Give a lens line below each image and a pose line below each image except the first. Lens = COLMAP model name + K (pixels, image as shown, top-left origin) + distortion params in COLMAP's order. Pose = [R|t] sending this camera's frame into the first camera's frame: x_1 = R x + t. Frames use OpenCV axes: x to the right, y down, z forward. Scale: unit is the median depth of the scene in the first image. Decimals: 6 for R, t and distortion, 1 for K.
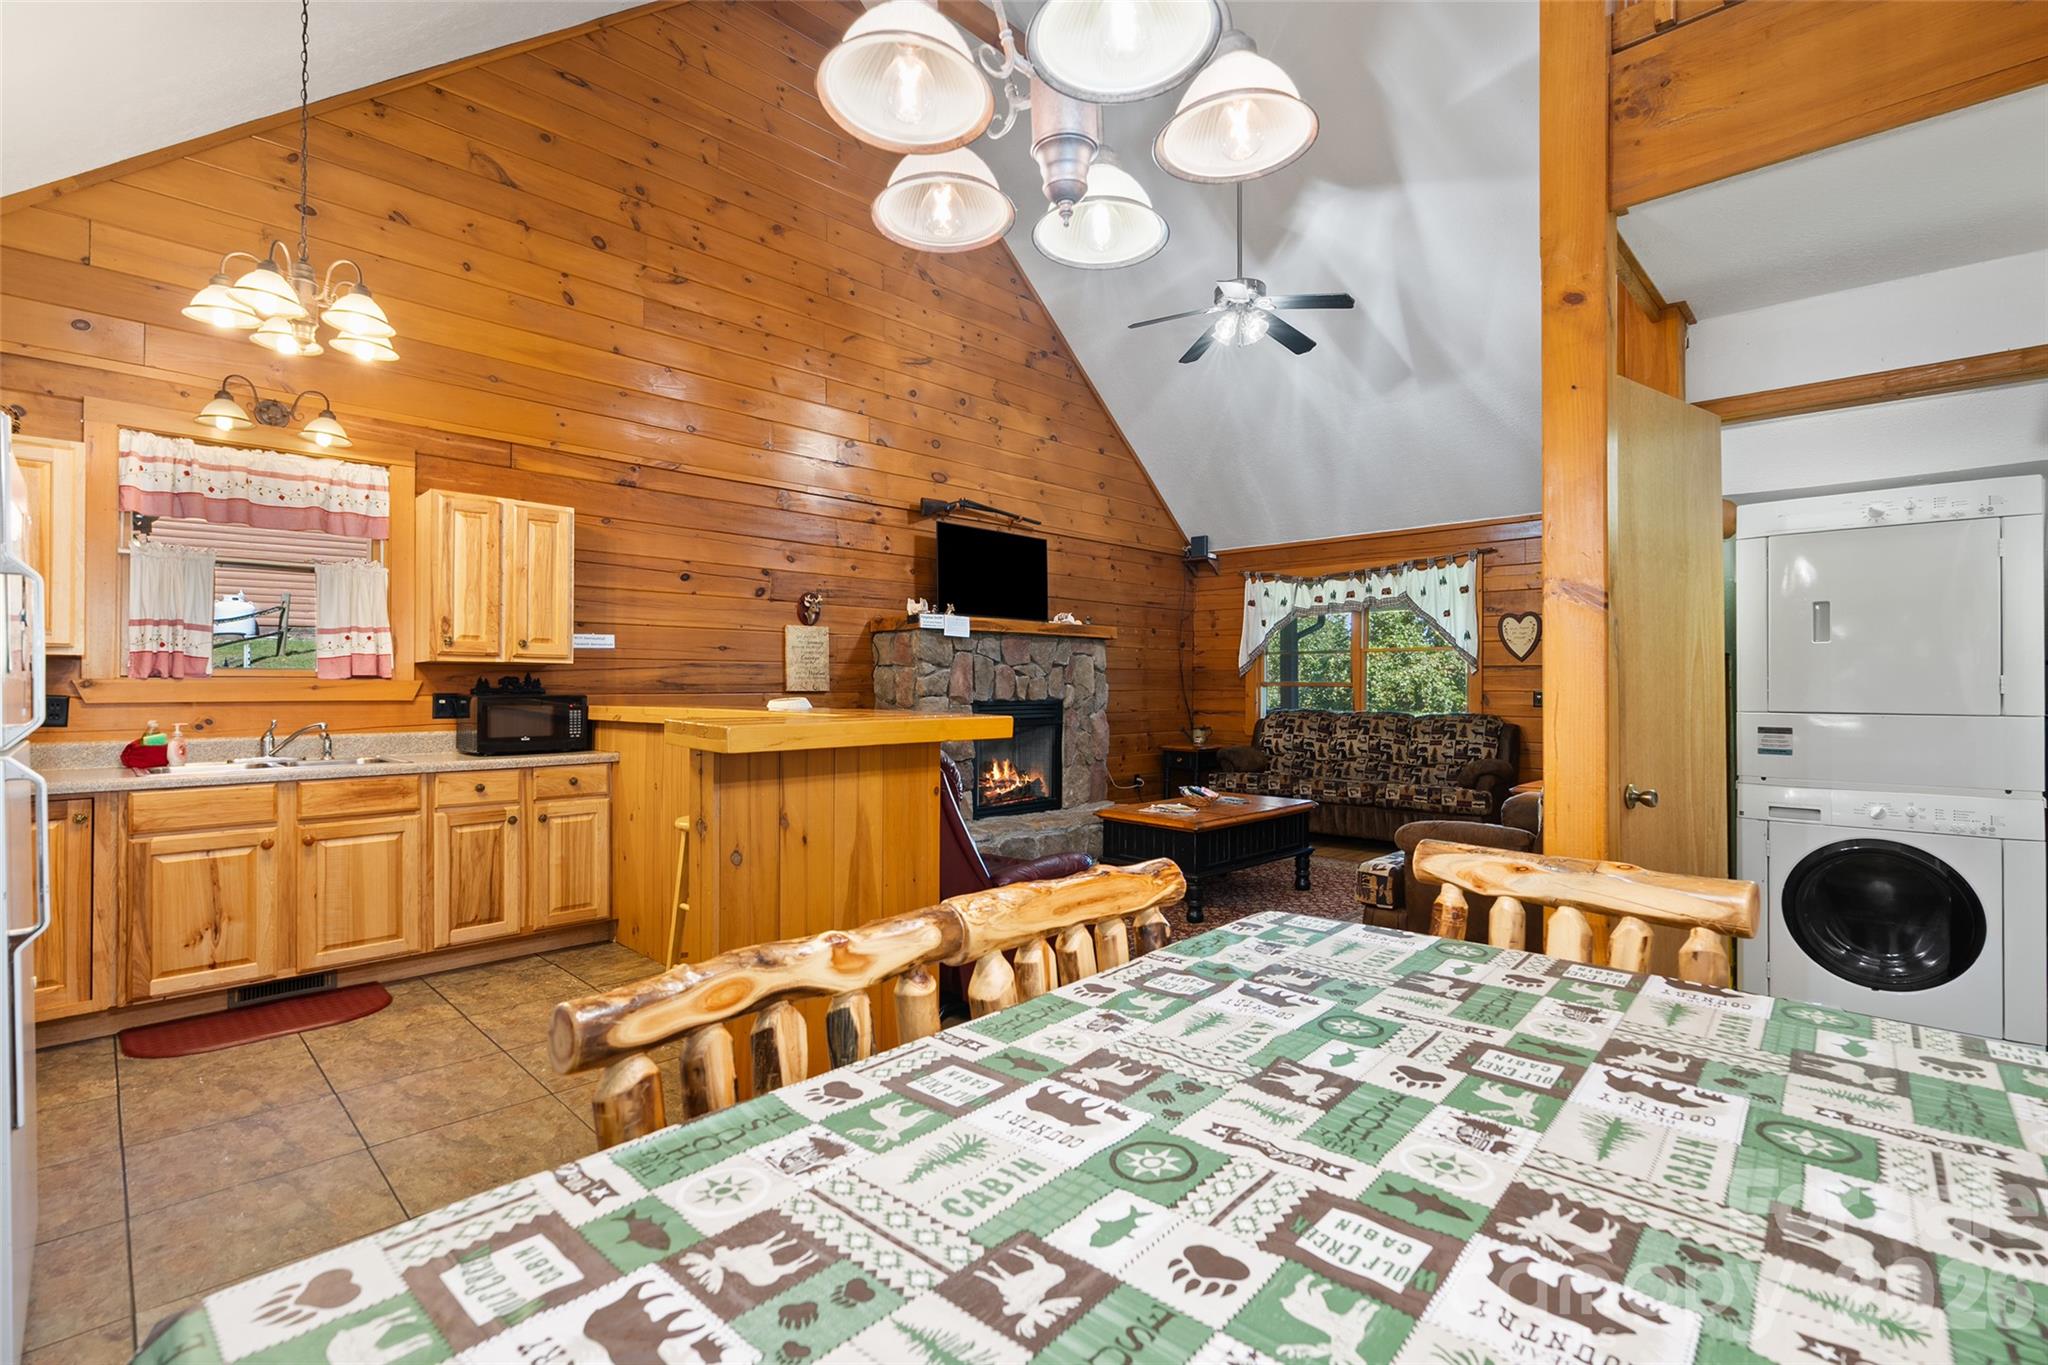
lens RADIAL K [[929.9, 0, 1021.9], [0, 929.9, 680.0], [0, 0, 1]] dist [-0.012739, 0.000050]
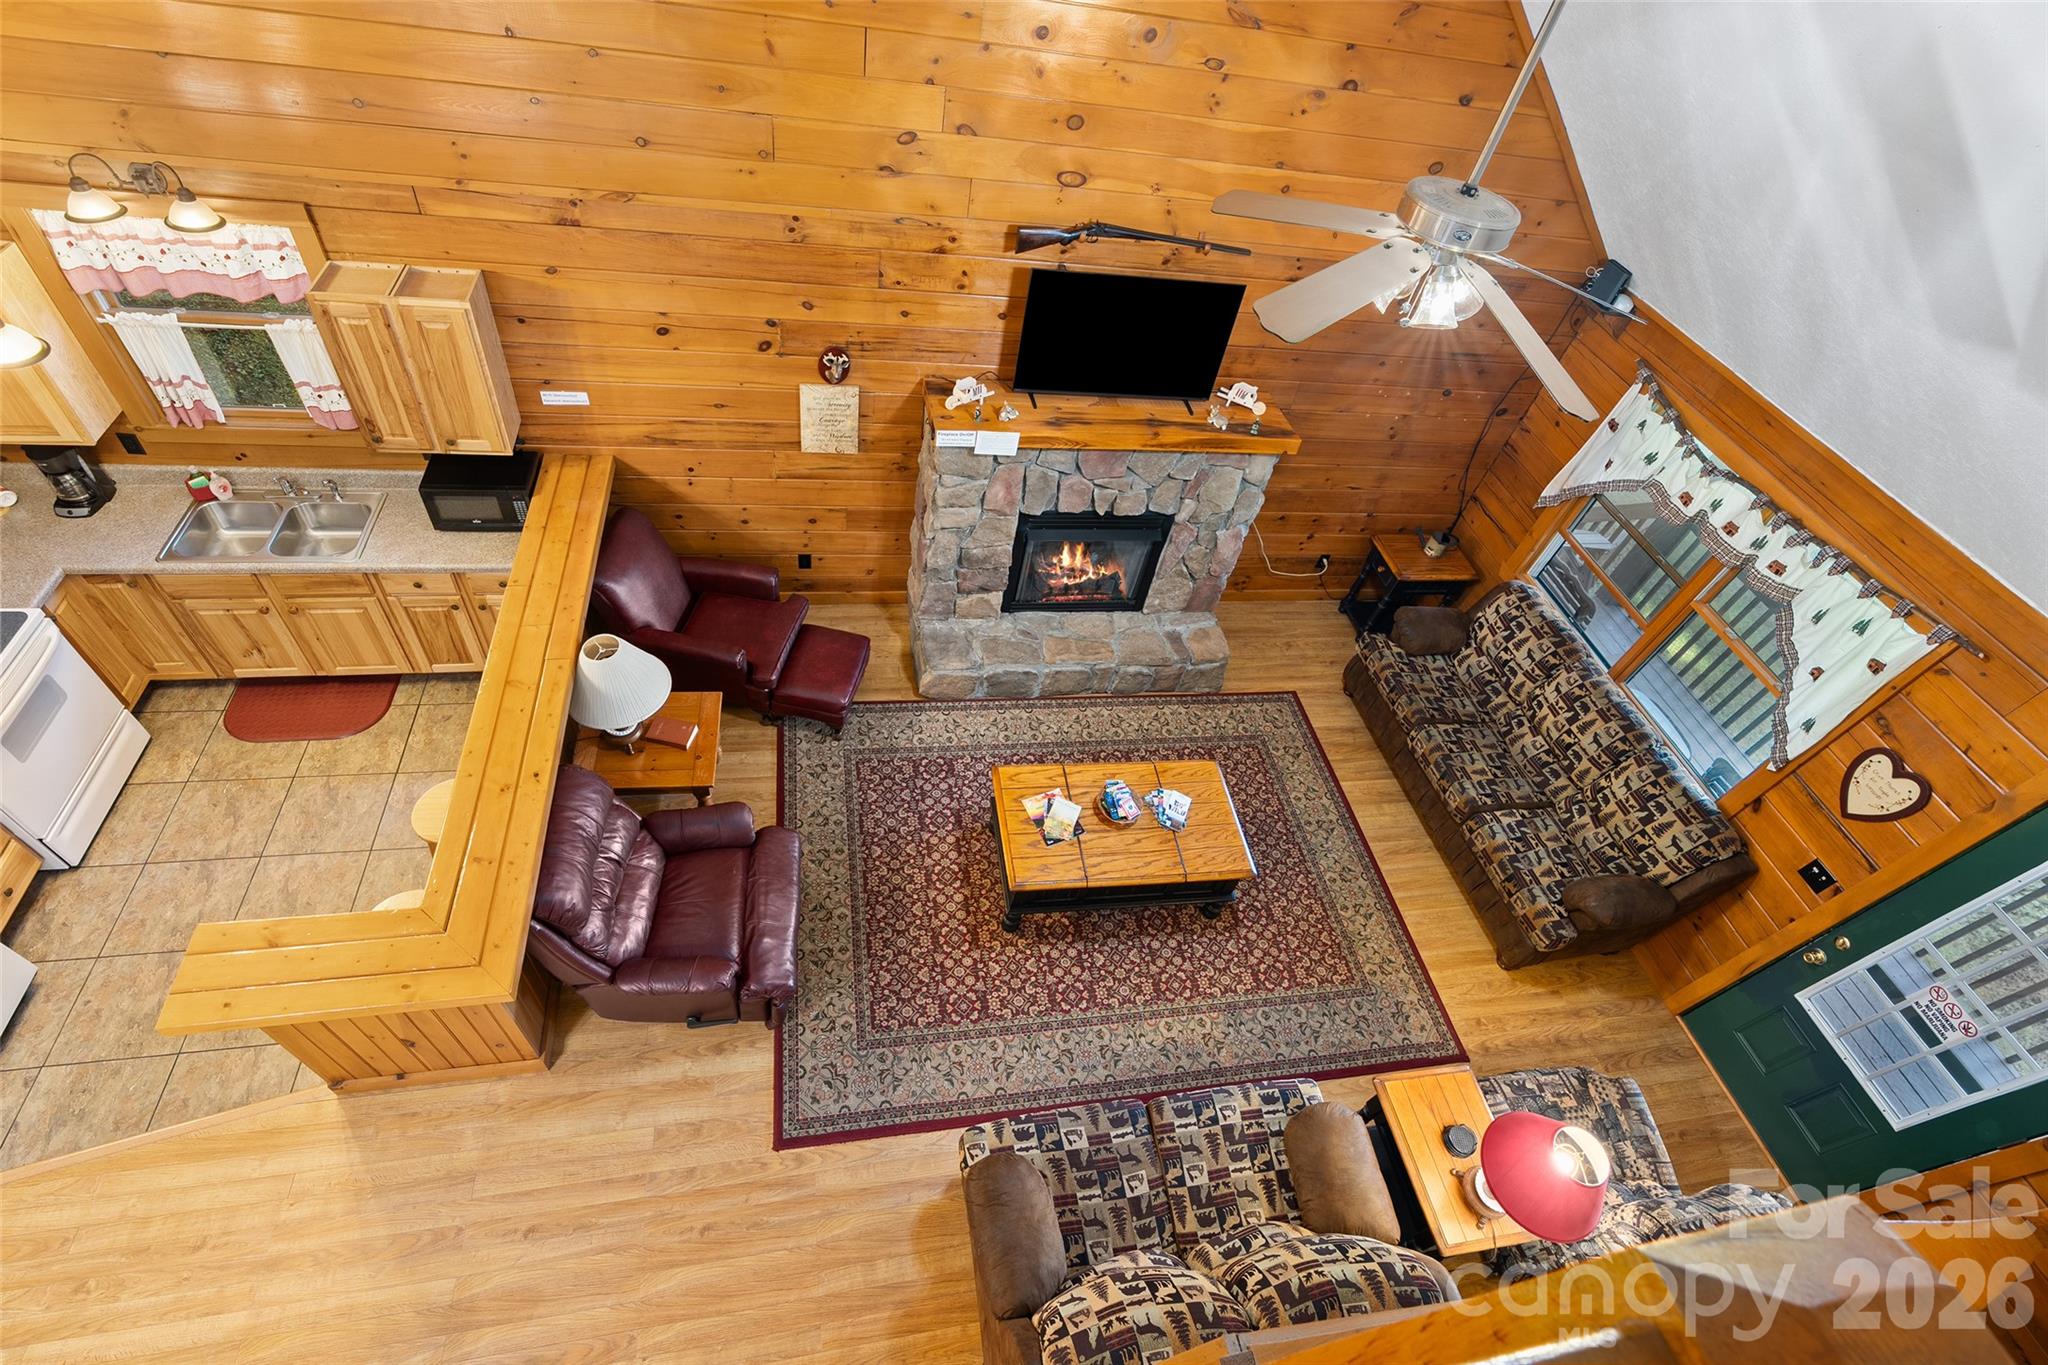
lens RADIAL K [[916.7, 0, 1018.5], [0, 916.7, 682.9], [0, 0, 1]] dist [-0.010977, 0.003463]
pose [[0.804525, 0.514105, -0.297380, 0.236872], [-0.150199, 0.660551, 0.735603, -0.423266], [0.574612, -0.547145, 0.608648, 0.375839]]
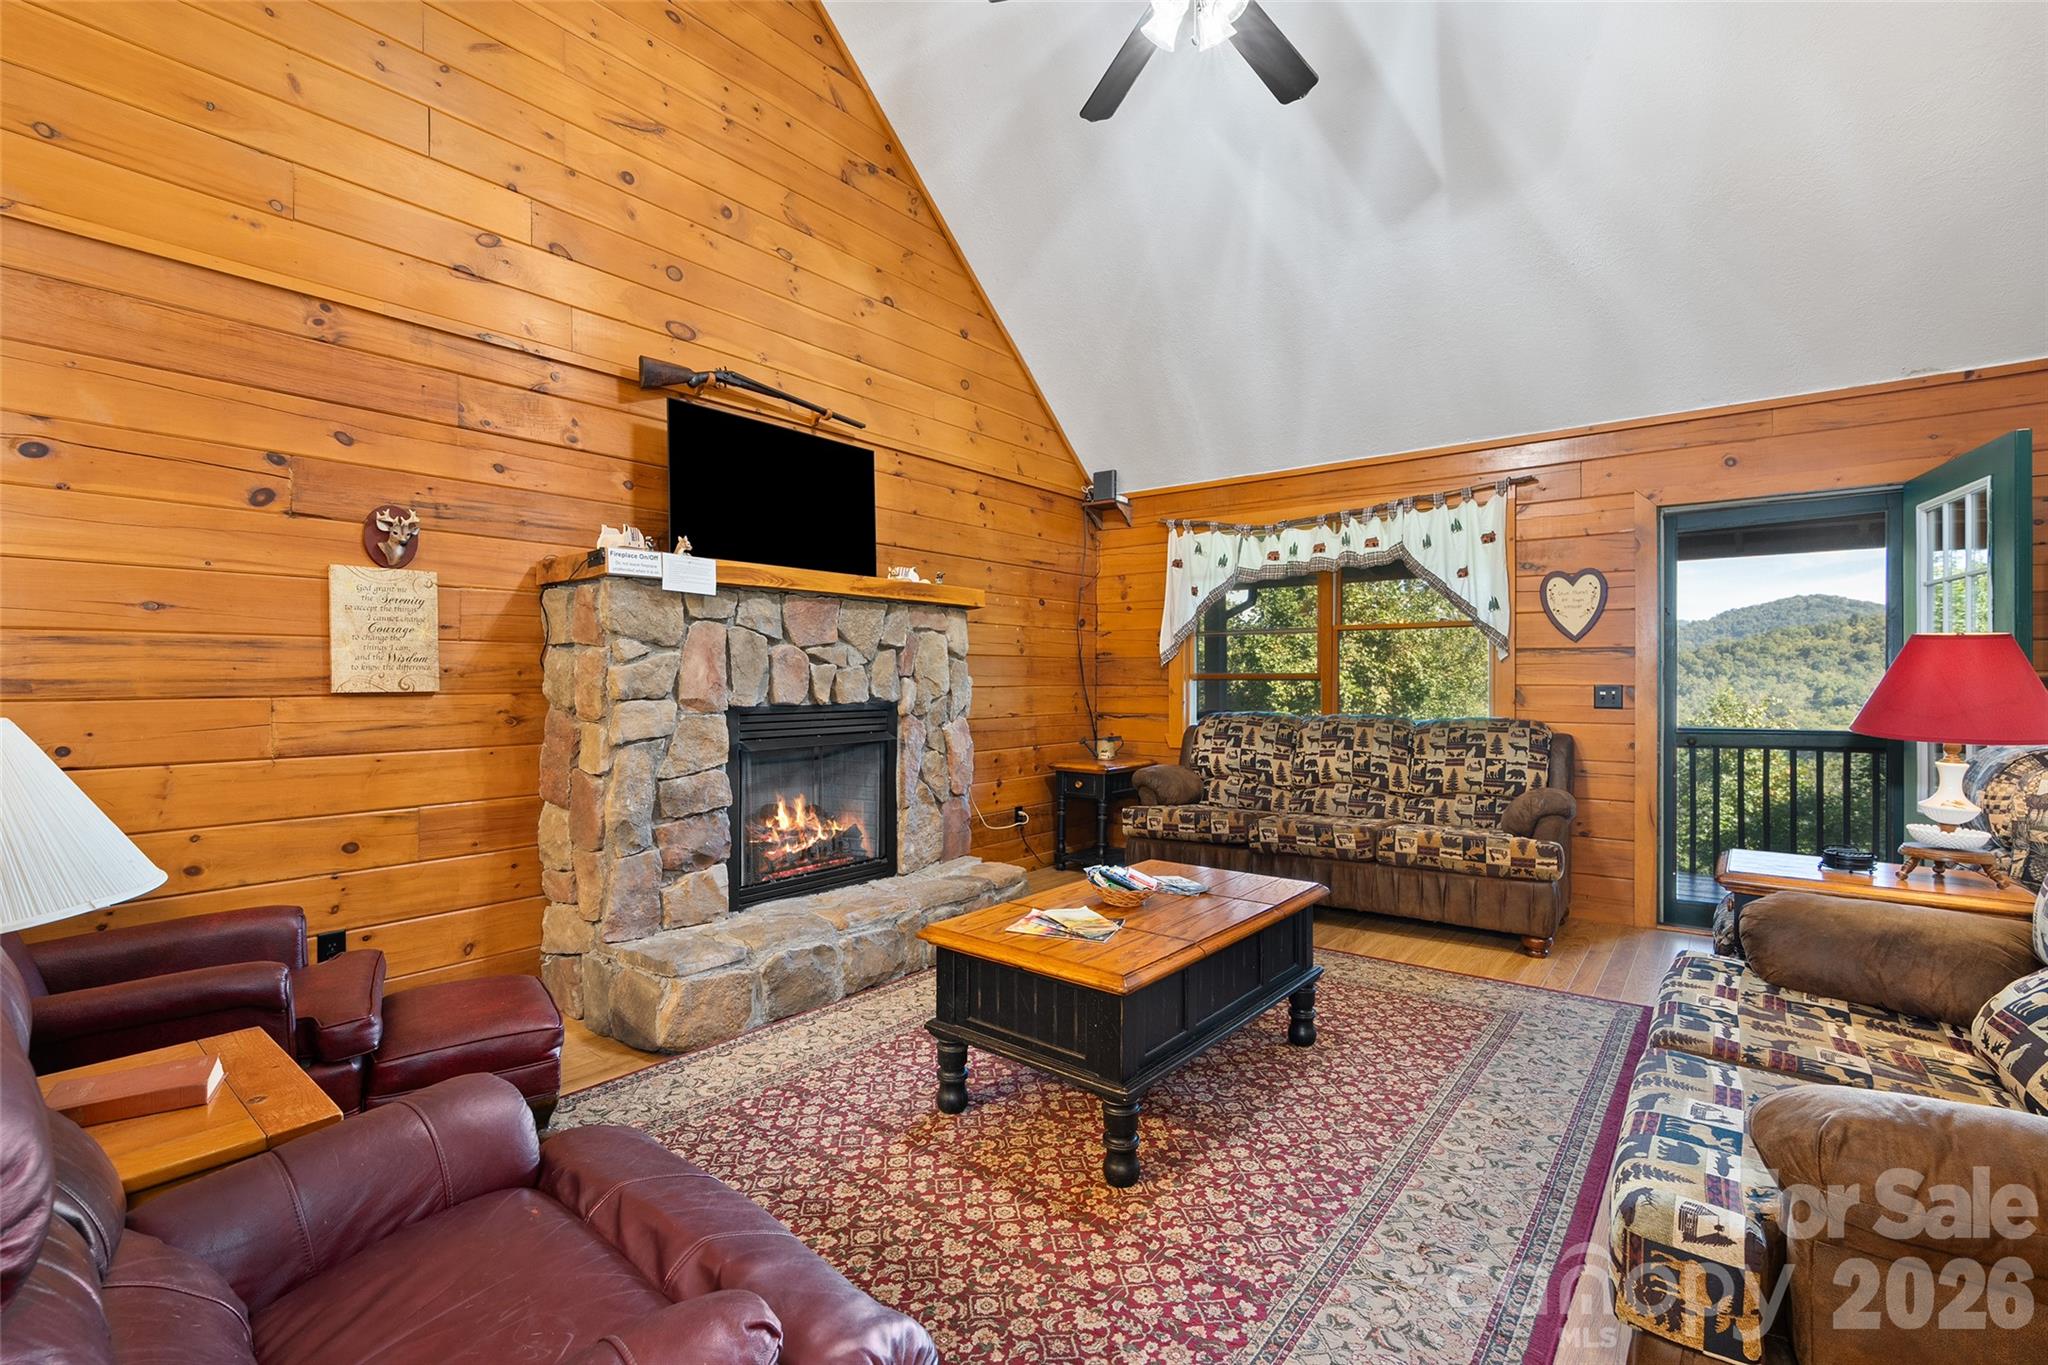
lens RADIAL K [[916.7, 0, 1018.5], [0, 916.7, 682.9], [0, 0, 1]] dist [-0.010977, 0.003463]
pose [[0.994110, -0.004596, 0.108275, 0.057886], [0.003552, 0.999945, 0.009829, 0.002370], [-0.108314, -0.009386, 0.994072, 0.370264]]
